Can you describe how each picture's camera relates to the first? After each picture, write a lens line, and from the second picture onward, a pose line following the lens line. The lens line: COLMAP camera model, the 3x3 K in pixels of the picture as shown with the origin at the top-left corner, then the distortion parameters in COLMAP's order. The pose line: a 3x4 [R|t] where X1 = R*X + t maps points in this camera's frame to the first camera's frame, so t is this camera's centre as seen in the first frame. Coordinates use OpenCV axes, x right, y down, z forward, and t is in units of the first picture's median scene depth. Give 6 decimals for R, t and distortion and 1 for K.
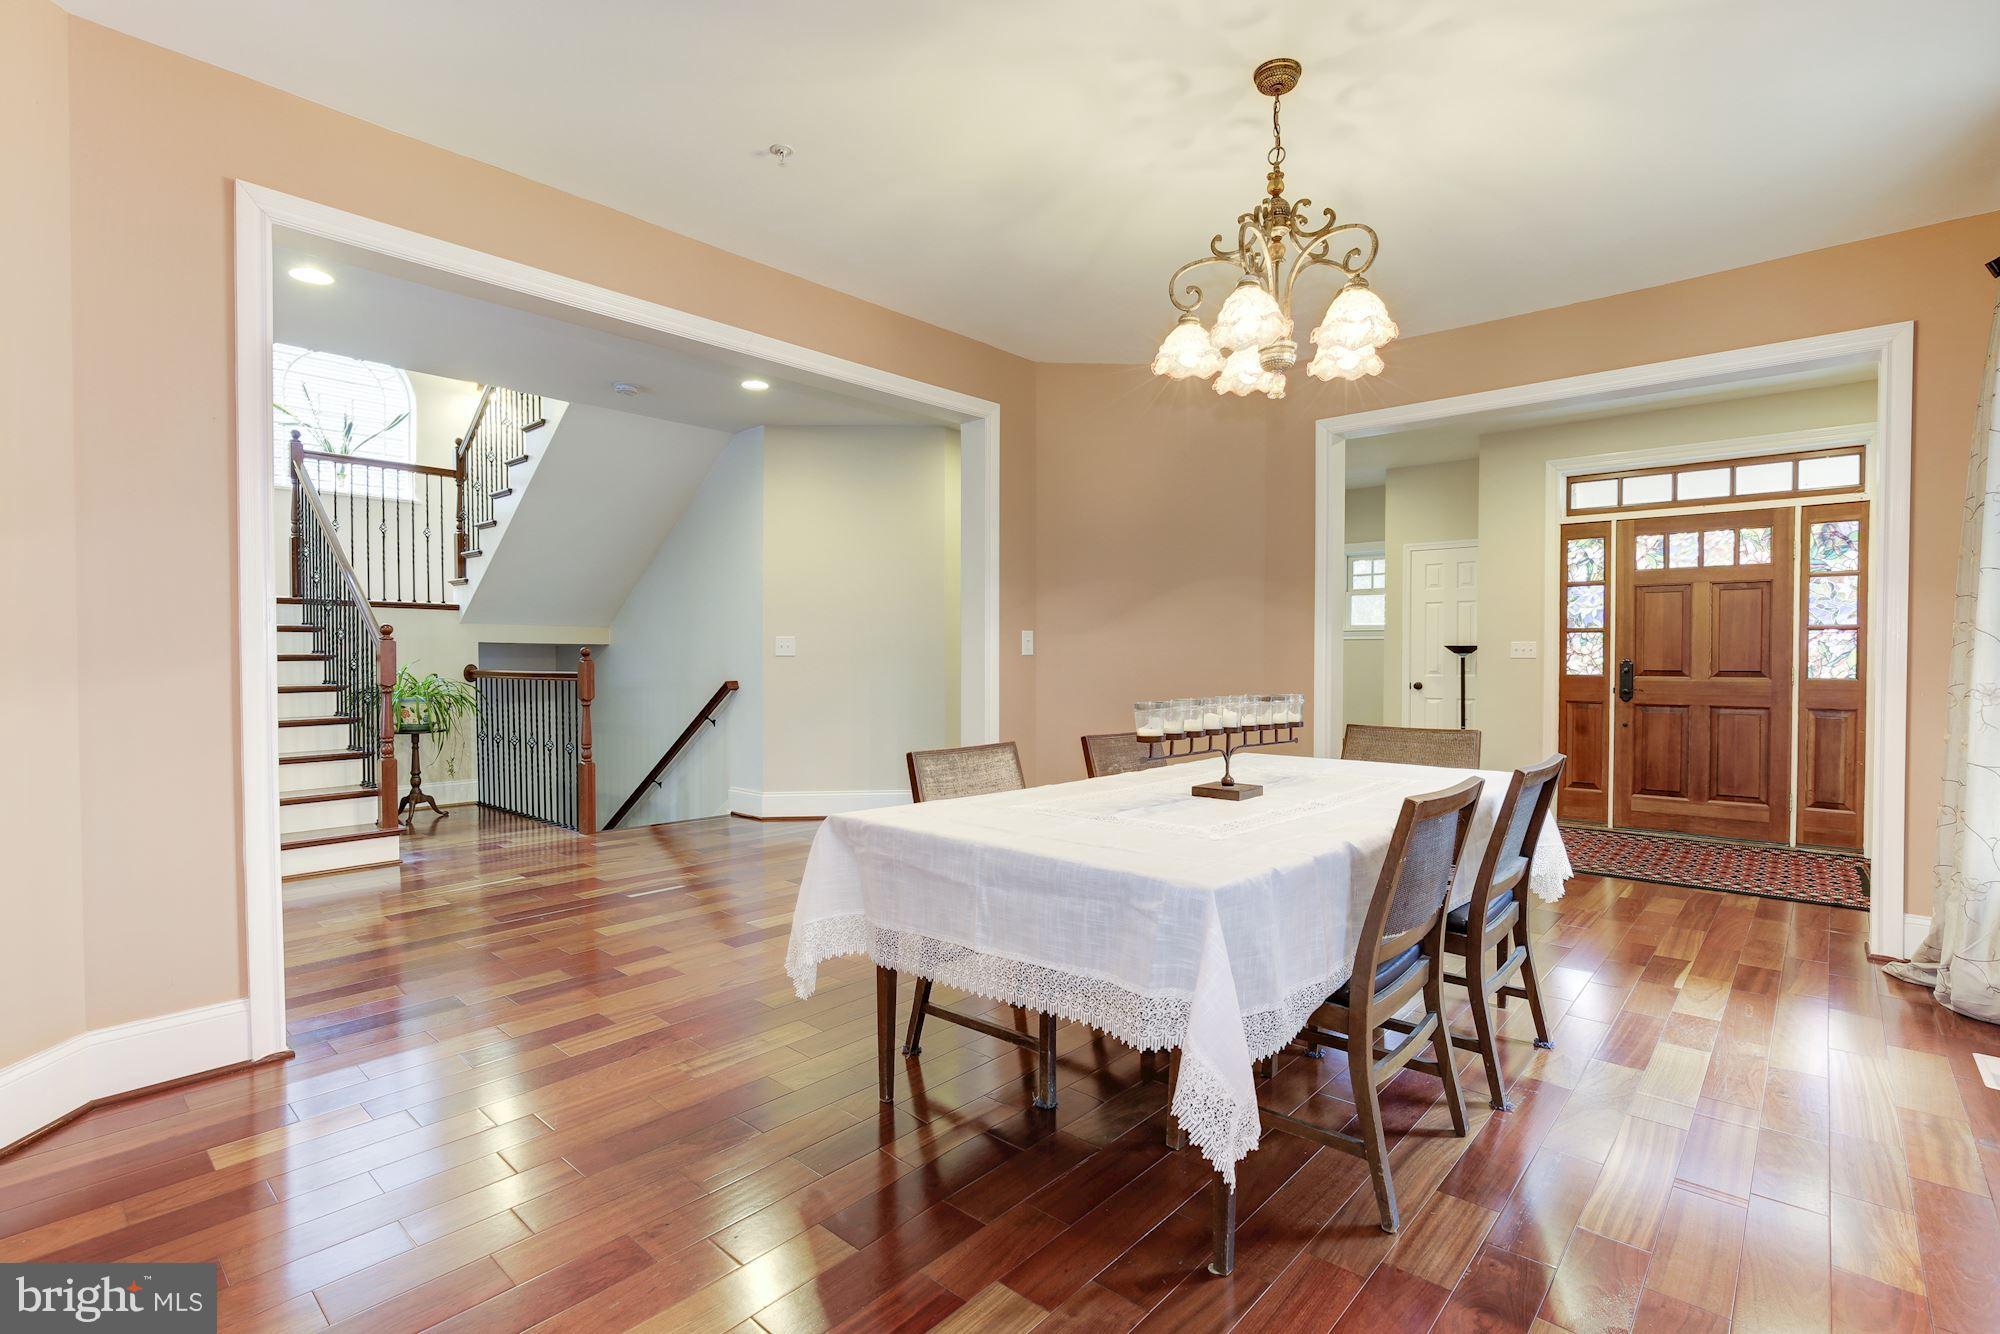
lens RADIAL K [[927.6, 0, 995.5], [0, 927.6, 676.0], [0, 0, 1]] dist [-0.003819, -0.000222]
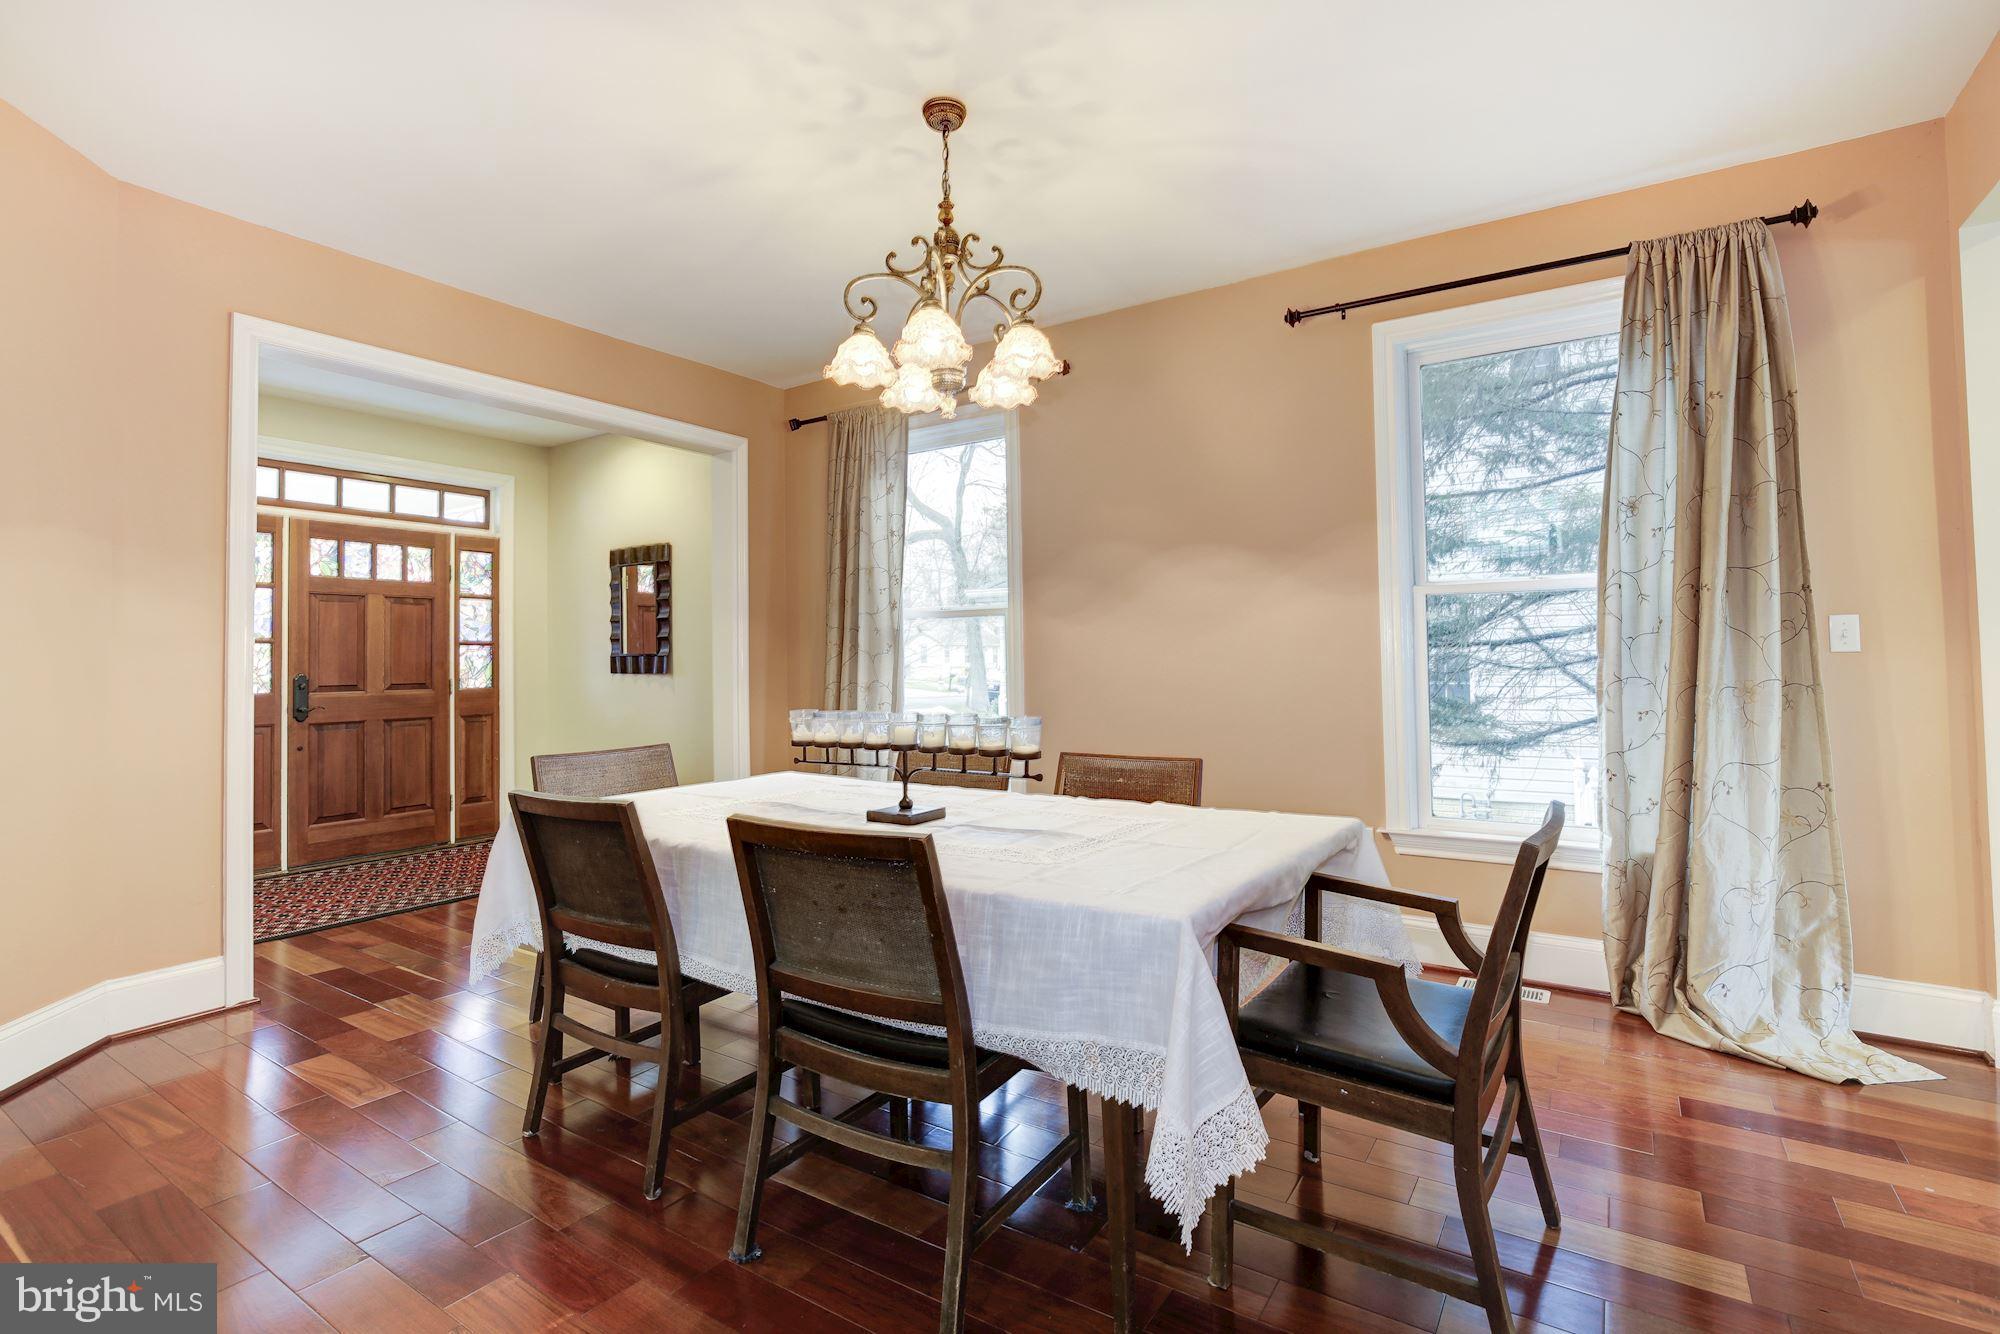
lens RADIAL K [[959.6, 0, 999.0], [0, 959.6, 629.0], [0, 0, 1]] dist [-0.000784, -0.000076]
pose [[-0.140704, 0.035586, 0.989412, -0.359361], [0.036626, 0.998857, -0.030717, -0.009853], [-0.989374, 0.031916, -0.141846, 0.516117]]
